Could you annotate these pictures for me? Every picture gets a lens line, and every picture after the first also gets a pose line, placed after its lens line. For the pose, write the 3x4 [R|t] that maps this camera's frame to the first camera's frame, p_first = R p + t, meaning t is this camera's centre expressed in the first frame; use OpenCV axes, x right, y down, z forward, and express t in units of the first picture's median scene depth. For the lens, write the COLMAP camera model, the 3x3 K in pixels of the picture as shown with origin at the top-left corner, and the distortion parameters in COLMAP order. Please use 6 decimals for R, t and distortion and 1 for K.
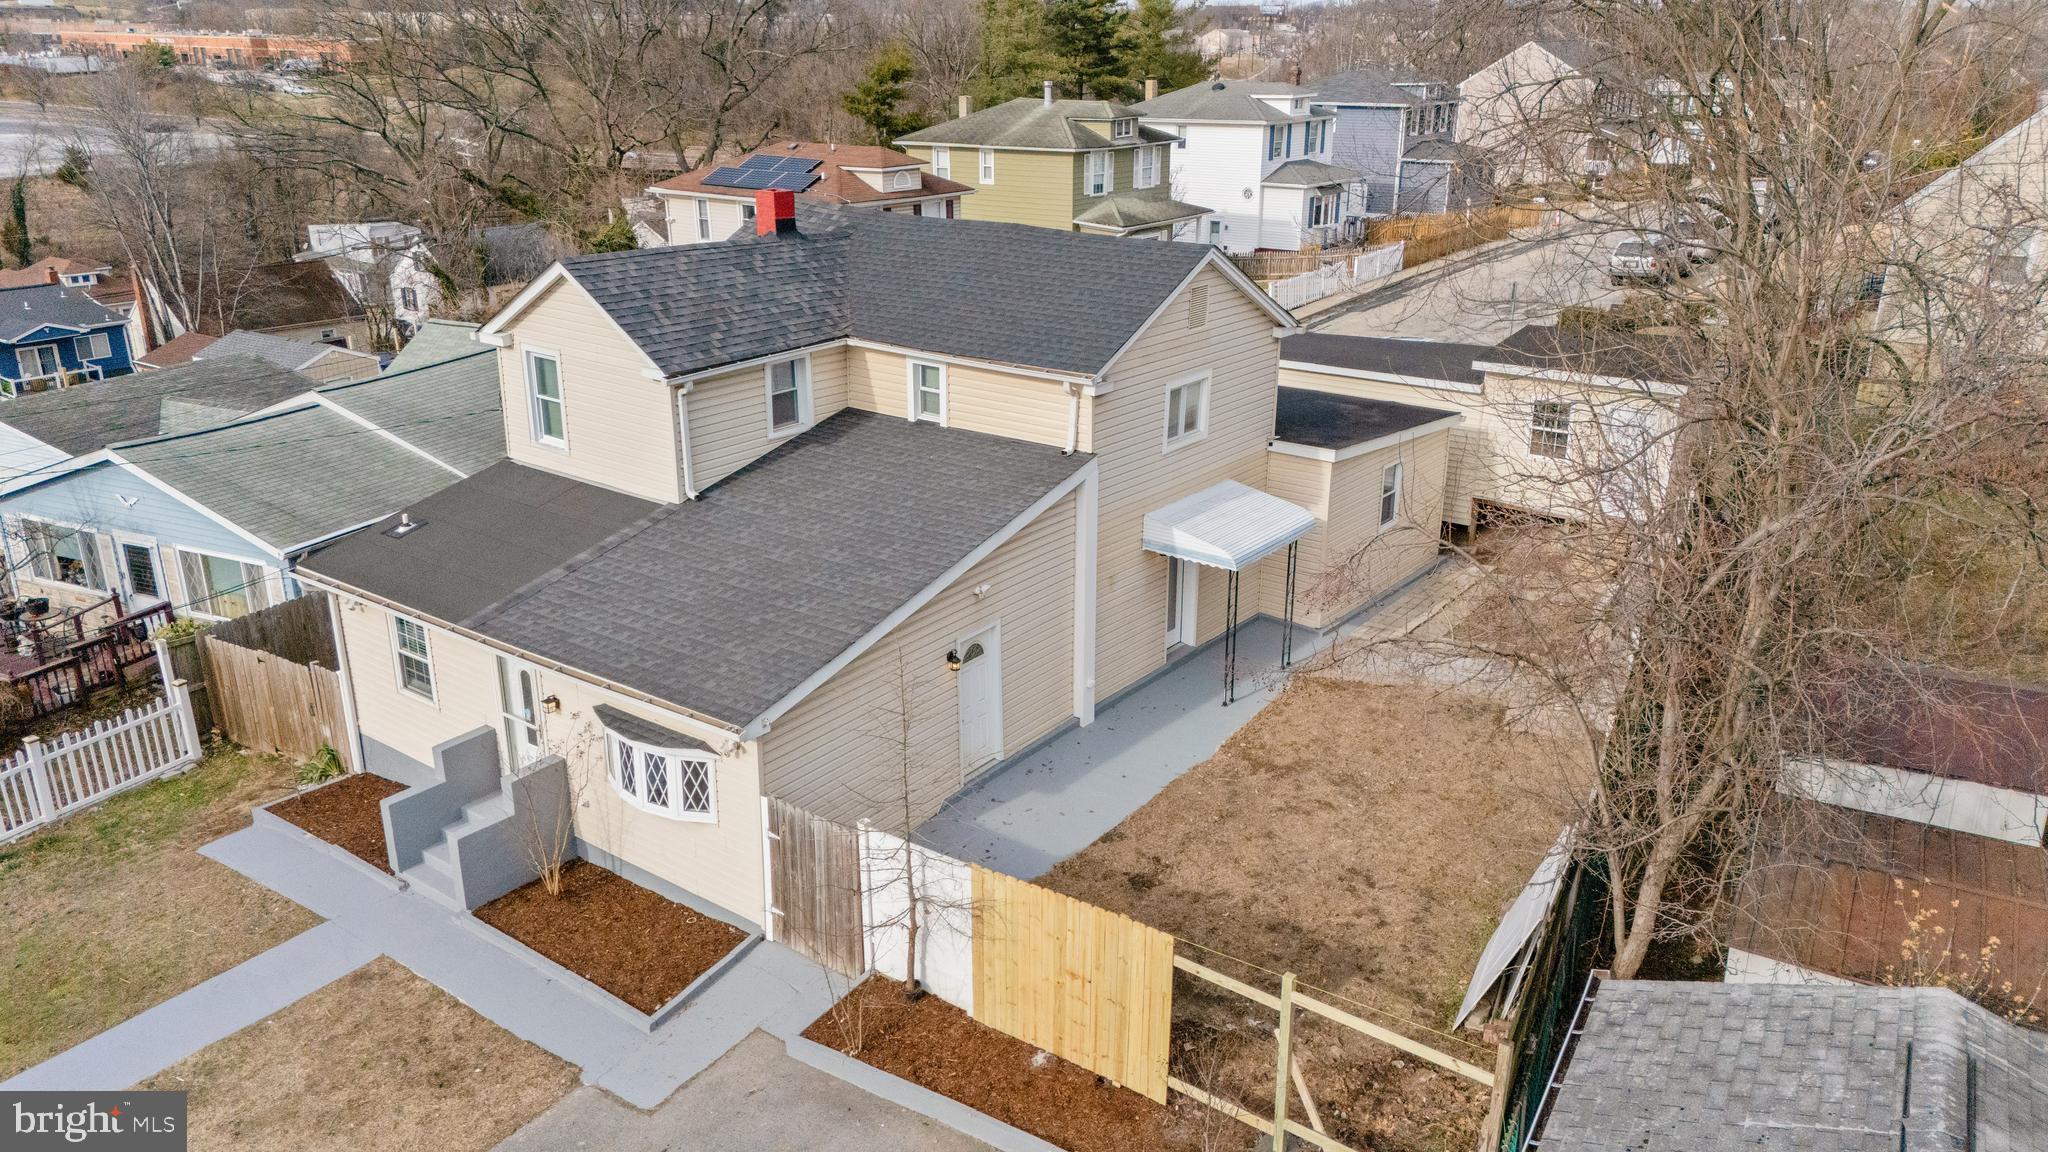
lens RADIAL K [[1481.6, 0, 1022.9], [0, 1481.6, 582.4], [0, 0, 1]] dist [0.120991, -0.102075]
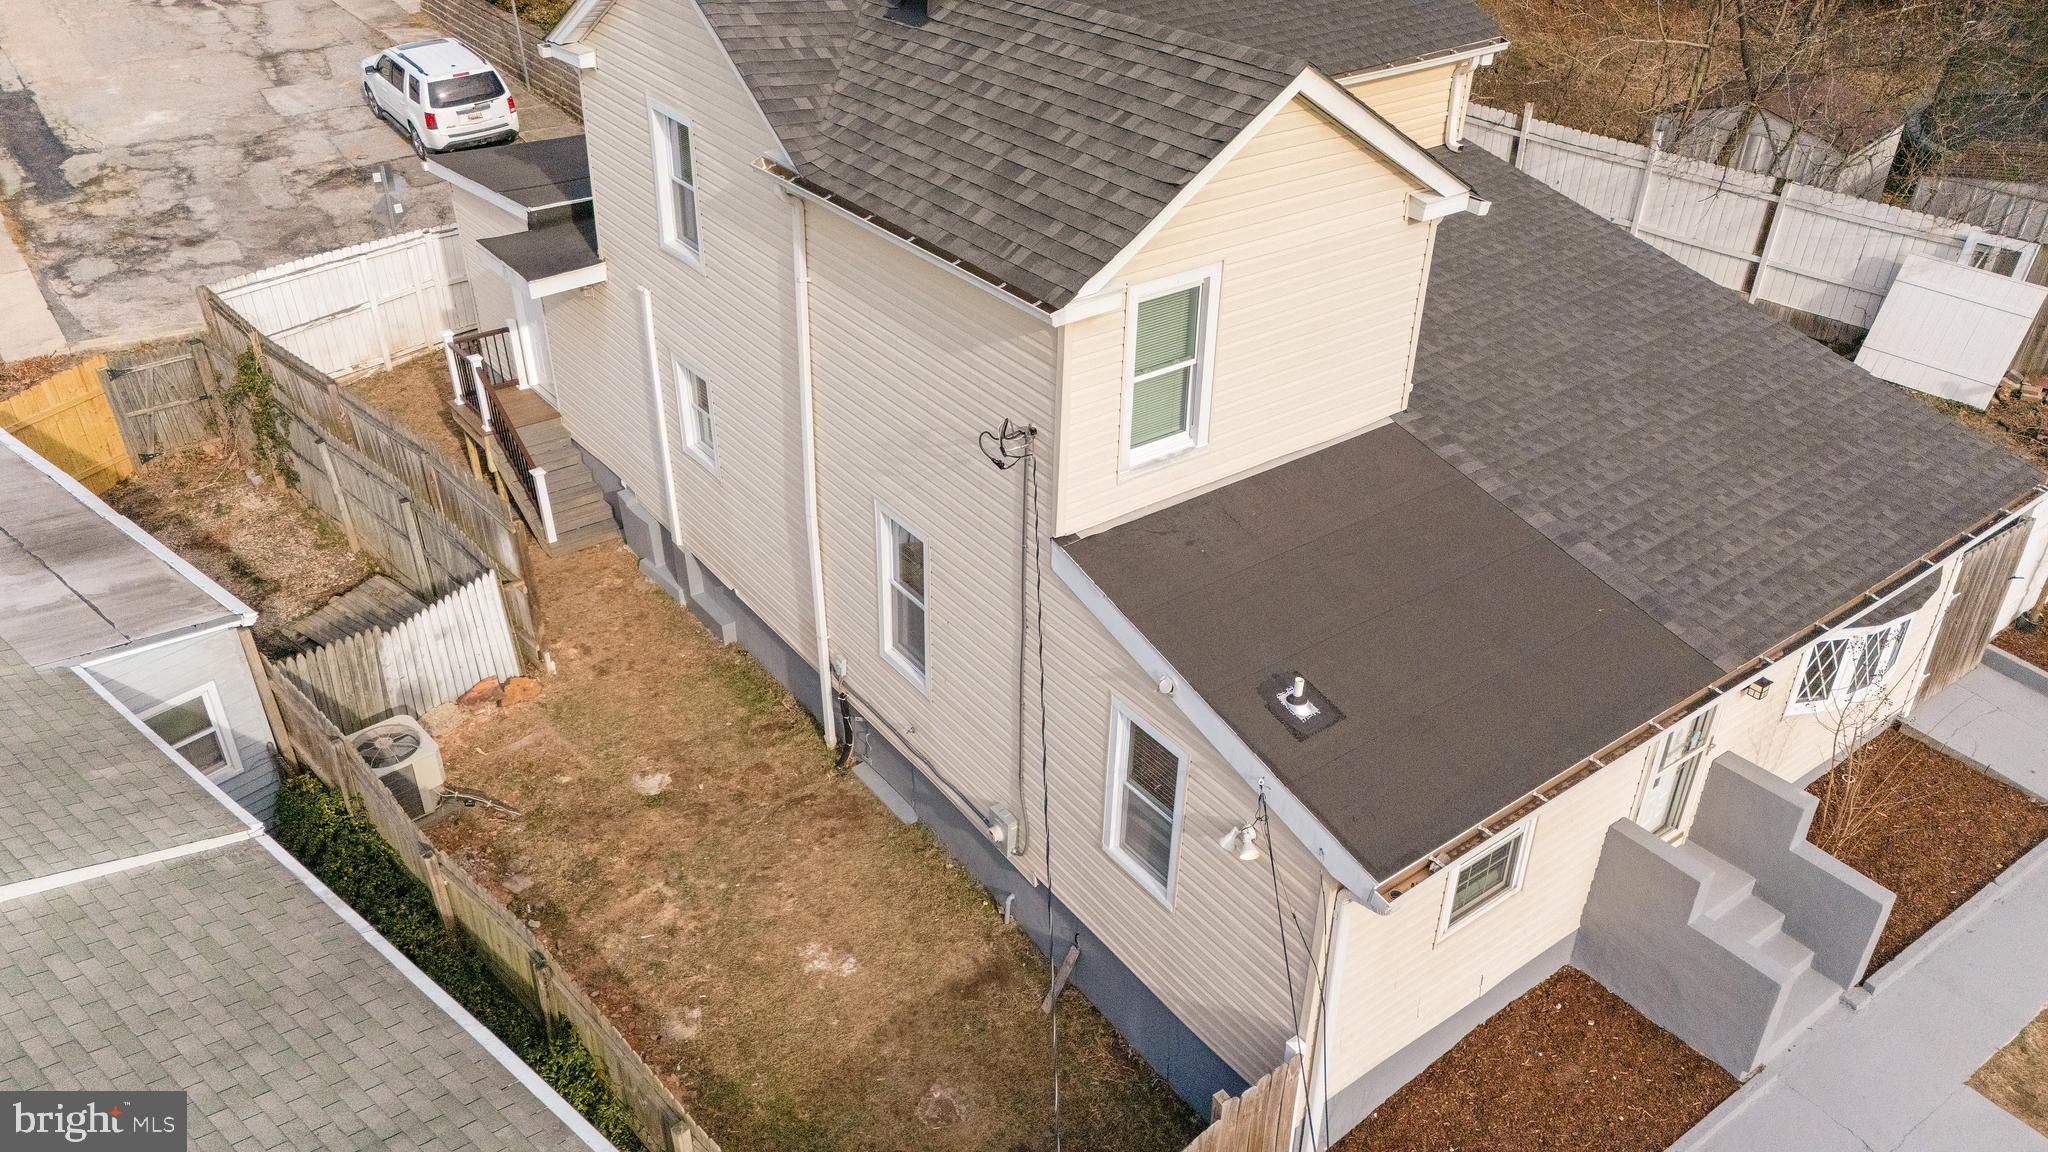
lens RADIAL K [[1481.6, 0, 1022.9], [0, 1481.6, 582.4], [0, 0, 1]] dist [0.120991, -0.102075]
pose [[0.275406, -0.510396, 0.814645, -0.988957], [0.323117, 0.847262, 0.421596, -0.368893], [-0.905399, 0.147116, 0.398259, 1.087043]]
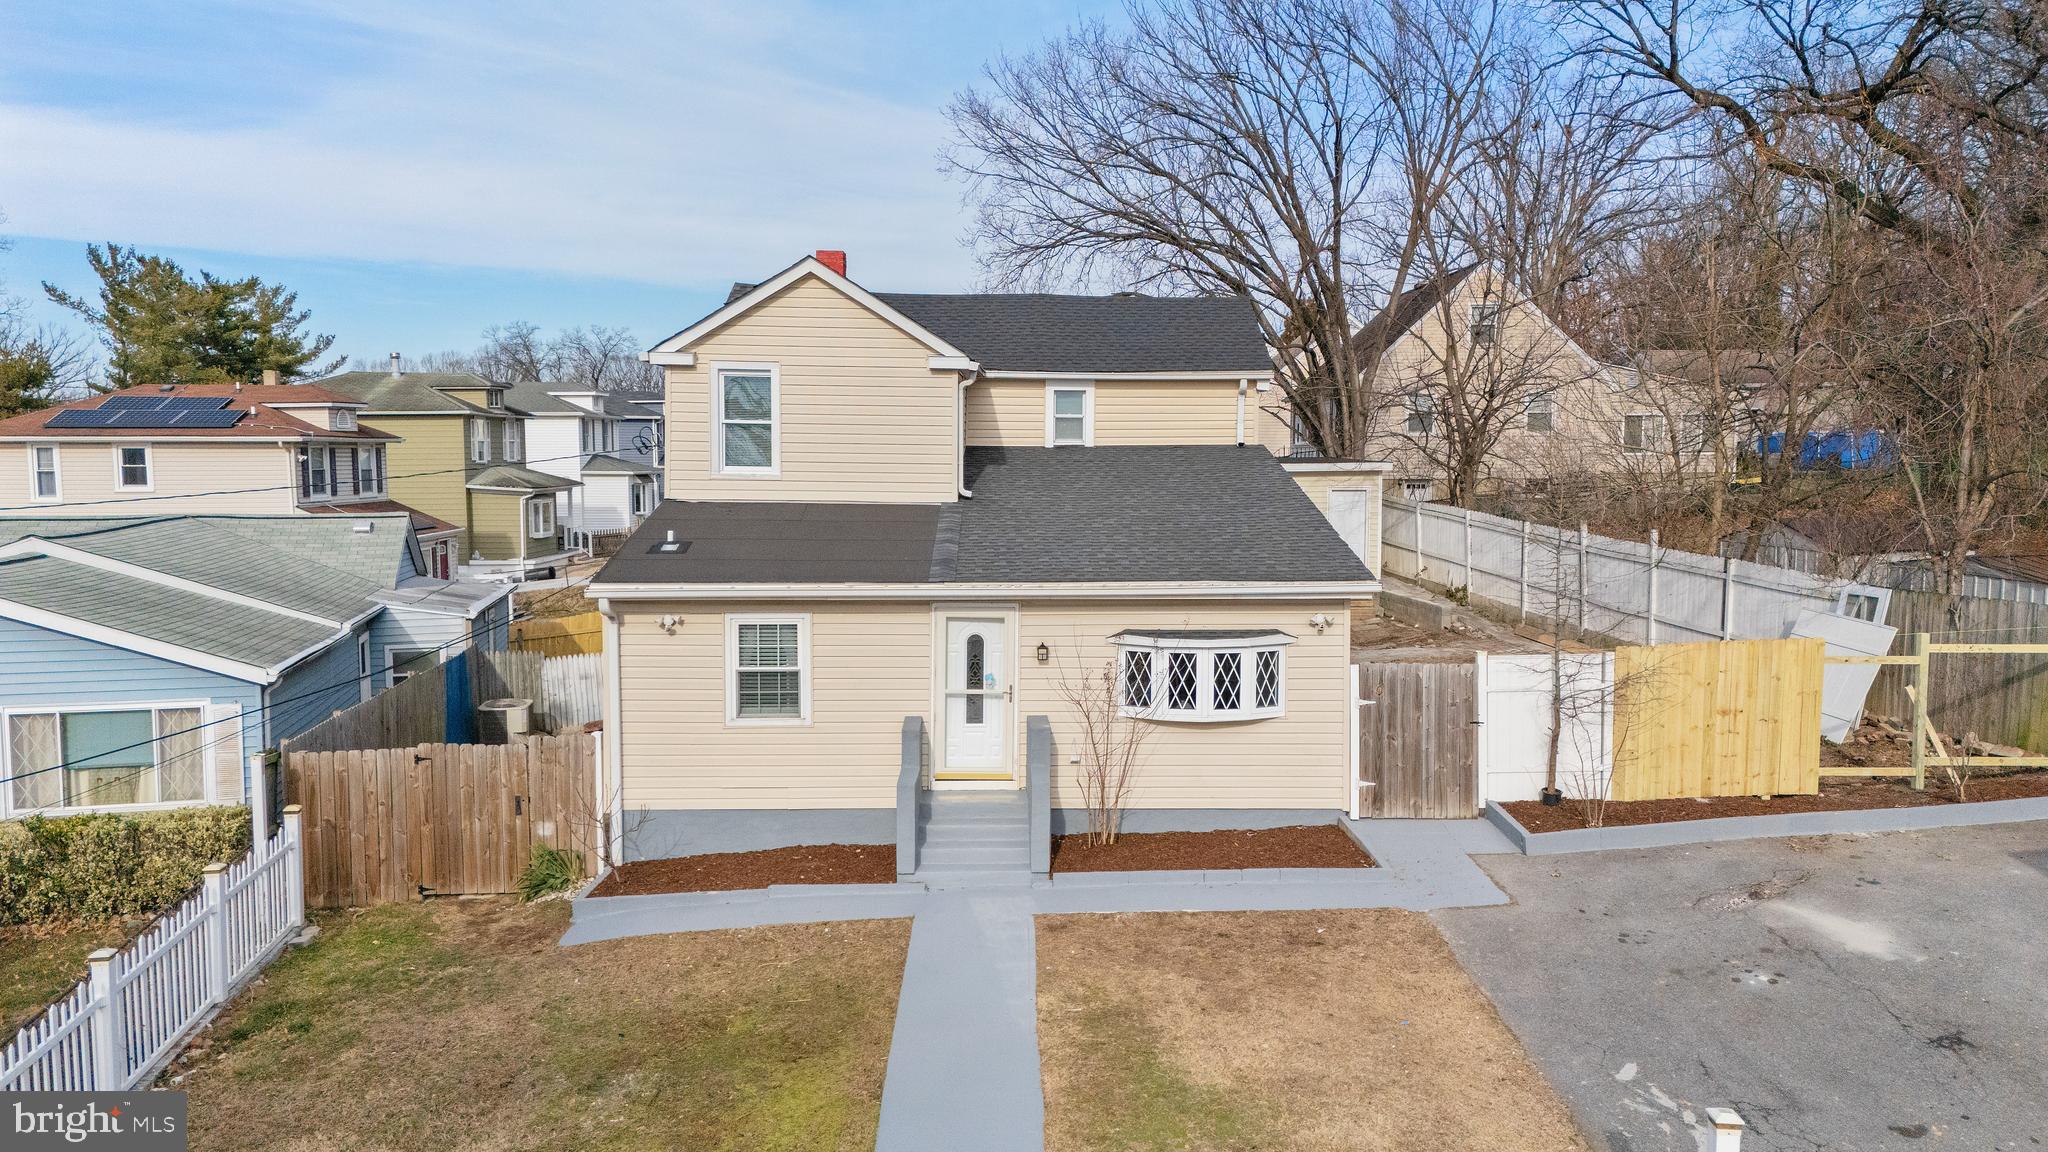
lens RADIAL K [[1511.4, 0, 1024.0], [0, 1511.4, 576.0], [0, 0, 1]] dist [0.110073, -0.088904]
pose [[0.784888, -0.050740, 0.617557, -0.961043], [0.212286, 0.958347, -0.191065, 0.227161], [-0.582139, 0.281063, 0.762966, 0.292279]]
